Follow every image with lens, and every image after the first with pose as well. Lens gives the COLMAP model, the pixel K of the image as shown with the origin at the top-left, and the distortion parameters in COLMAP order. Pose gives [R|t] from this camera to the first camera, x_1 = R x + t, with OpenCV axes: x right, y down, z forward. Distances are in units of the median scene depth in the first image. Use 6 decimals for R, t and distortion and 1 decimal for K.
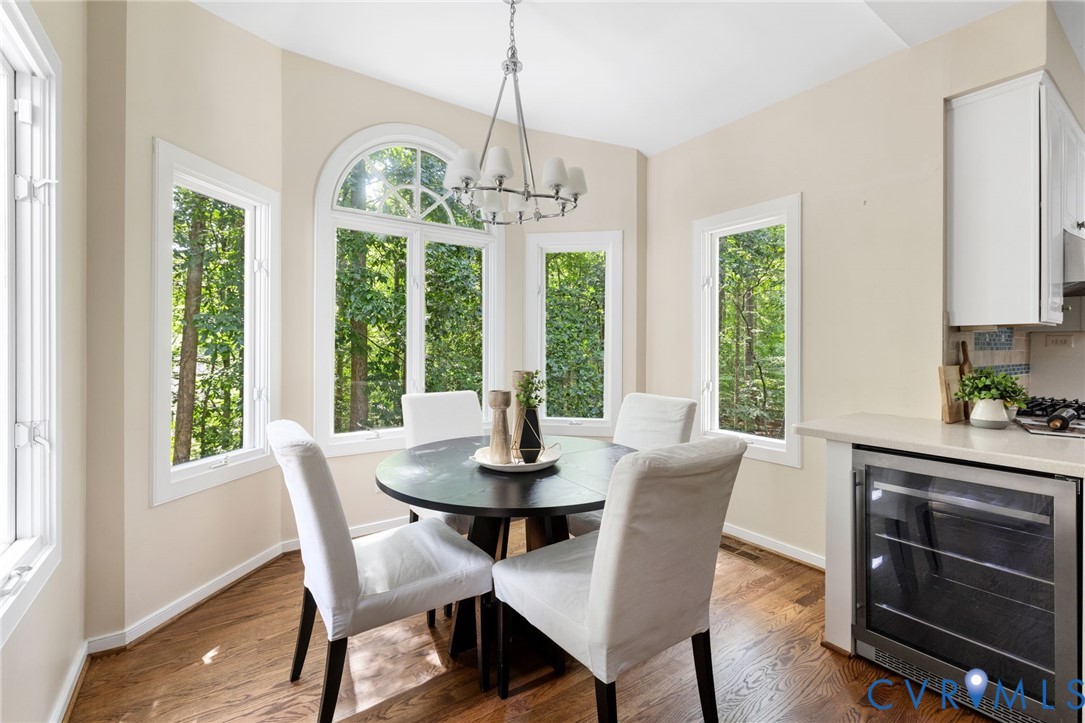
lens RADIAL K [[472.9, 0, 540.6], [0, 472.9, 356.2], [0, 0, 1]] dist [-0.001419, -0.000139]
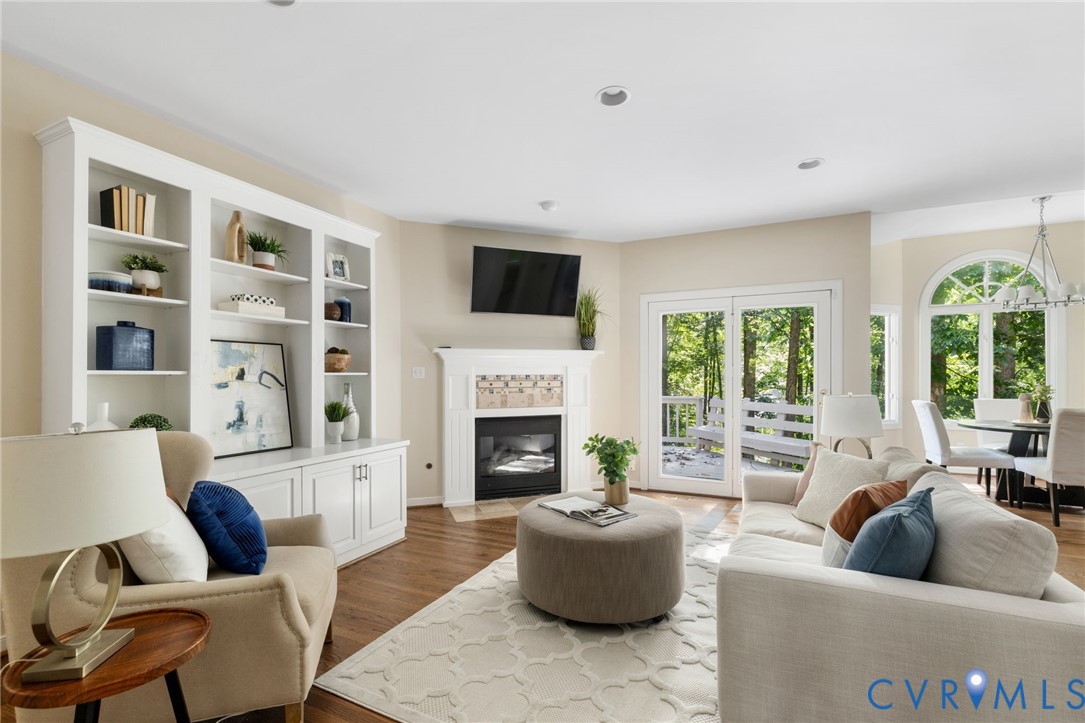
lens RADIAL K [[467.7, 0, 542.0], [0, 467.7, 379.0], [0, 0, 1]] dist [-0.000680, -0.000274]
pose [[0.489923, -0.005406, -0.871749, 0.253765], [-0.006133, 0.999935, -0.009647, 0.012973], [0.871744, 0.010073, 0.489858, -0.739878]]
